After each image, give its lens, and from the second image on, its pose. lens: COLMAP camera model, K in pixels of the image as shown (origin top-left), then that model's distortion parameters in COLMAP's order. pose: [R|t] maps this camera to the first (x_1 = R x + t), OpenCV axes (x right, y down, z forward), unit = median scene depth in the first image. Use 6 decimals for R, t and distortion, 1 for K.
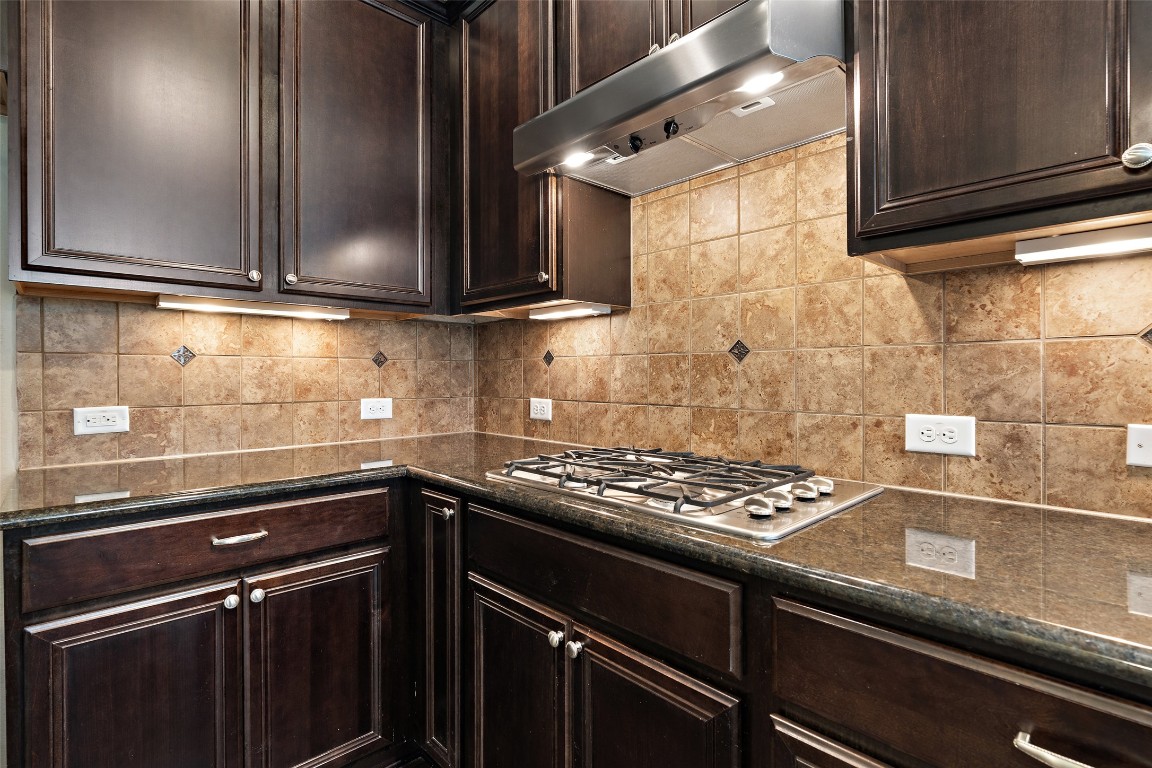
lens RADIAL K [[817.6, 0, 576.0], [0, 817.6, 384.0], [0, 0, 1]] dist [-0.204376, 0.179477]
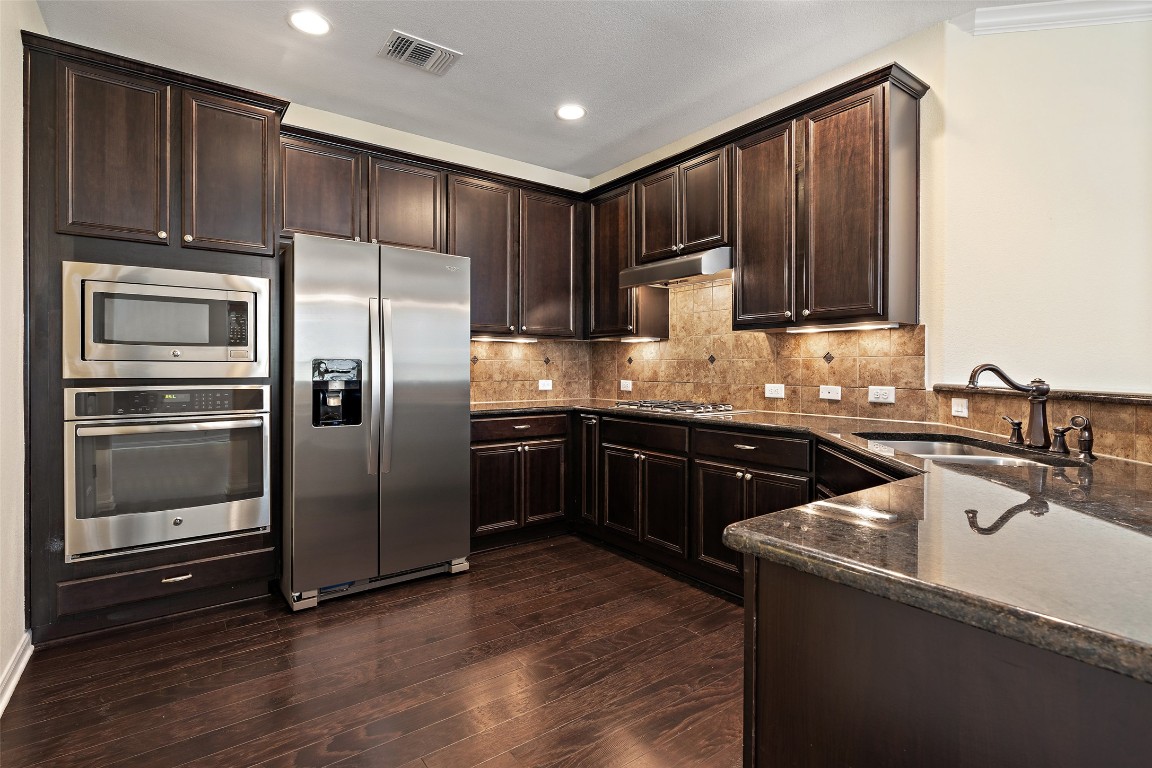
lens RADIAL K [[817.6, 0, 576.0], [0, 817.6, 384.0], [0, 0, 1]] dist [-0.204376, 0.179477]
pose [[0.996658, 0.006626, -0.081415, -0.002458], [-0.006032, 0.999953, 0.007540, 0.015981], [0.081461, -0.007023, 0.996652, -1.369675]]
